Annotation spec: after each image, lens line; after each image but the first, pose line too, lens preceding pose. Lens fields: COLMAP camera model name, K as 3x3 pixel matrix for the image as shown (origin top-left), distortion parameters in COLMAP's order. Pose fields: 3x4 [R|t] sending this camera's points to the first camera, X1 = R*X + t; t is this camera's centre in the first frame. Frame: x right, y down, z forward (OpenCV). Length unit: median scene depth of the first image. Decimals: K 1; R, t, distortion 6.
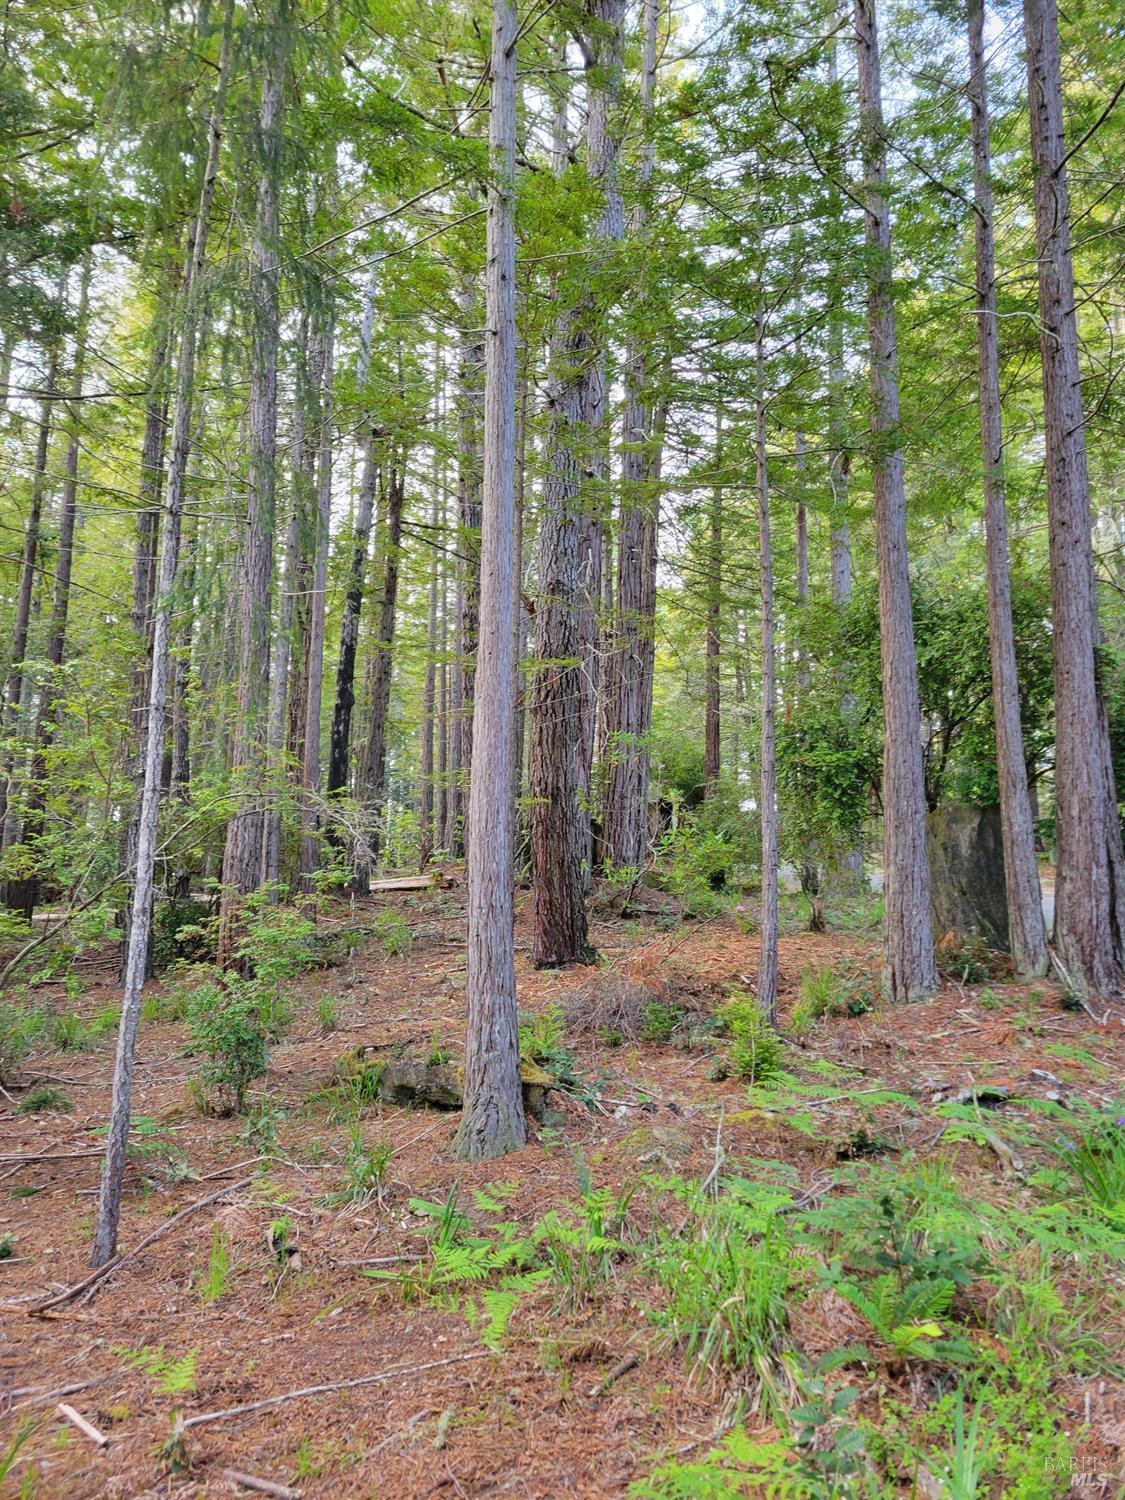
lens RADIAL K [[1129.8, 0, 559.7], [0, 1129.8, 759.0], [0, 0, 1]] dist [0.083057, -0.053227]
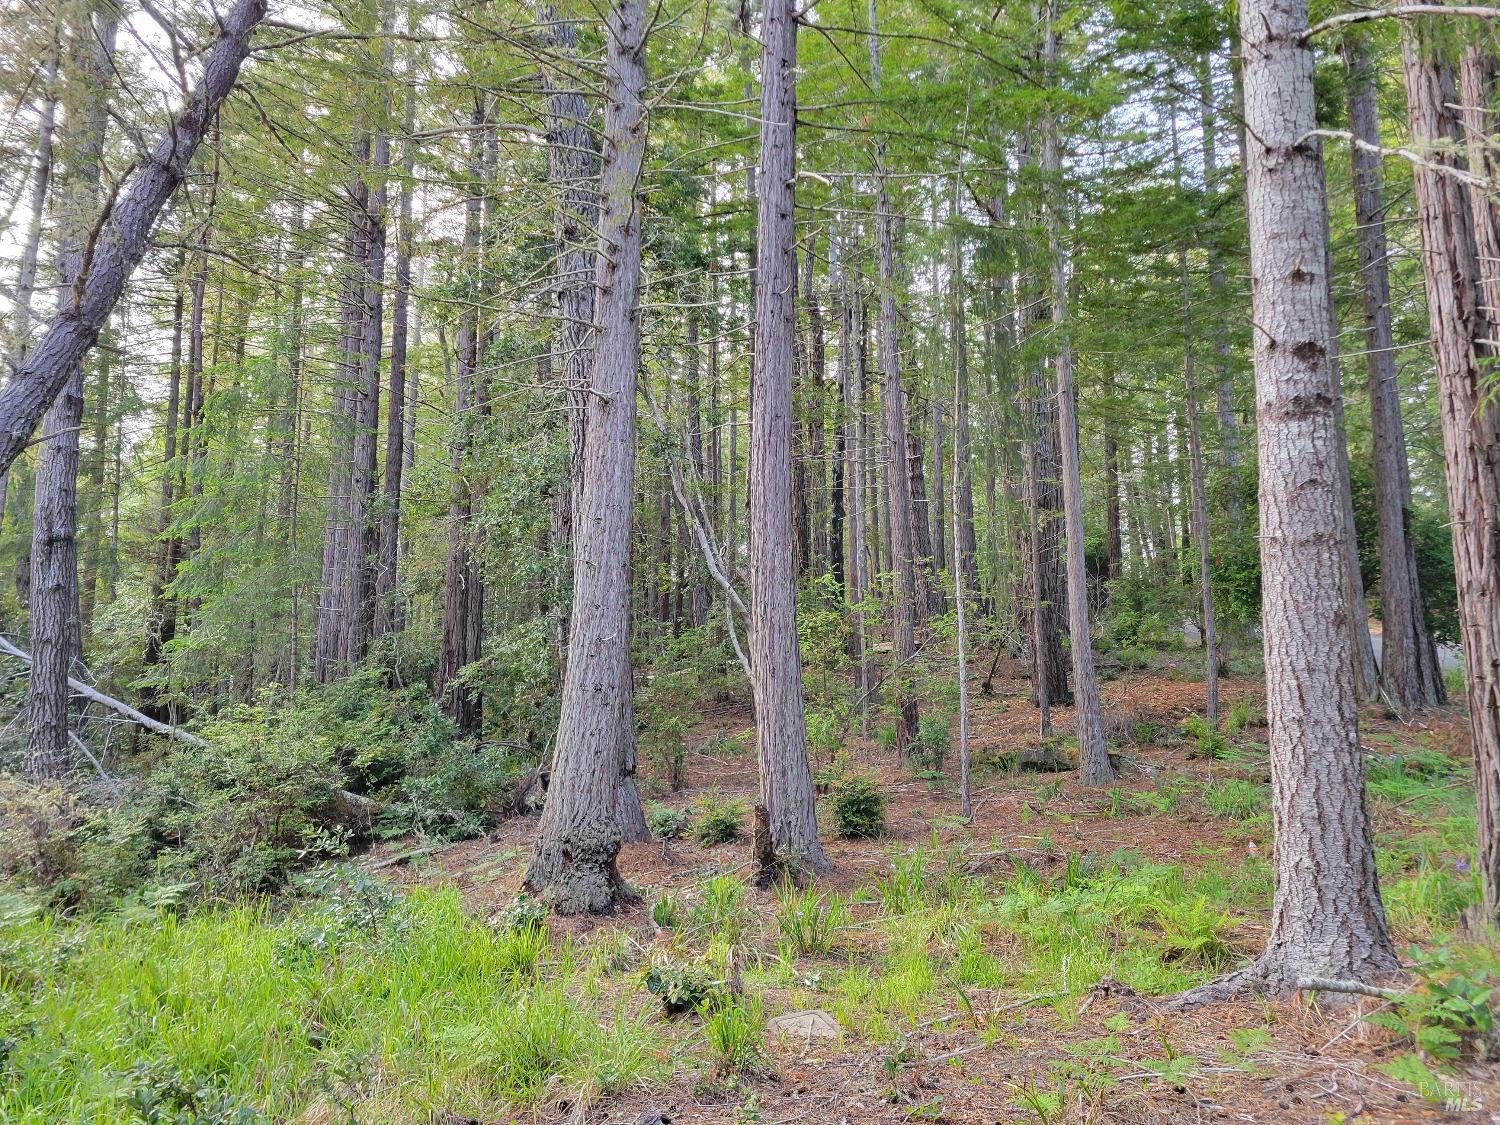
lens RADIAL K [[1129.8, 0, 753.8], [0, 1129.8, 552.4], [0, 0, 1]] dist [0.083057, -0.053227]
pose [[0.989203, -0.046898, -0.138842, -0.268707], [0.052266, 0.998010, 0.035265, -0.152863], [0.136912, -0.042141, 0.989686, -0.881470]]
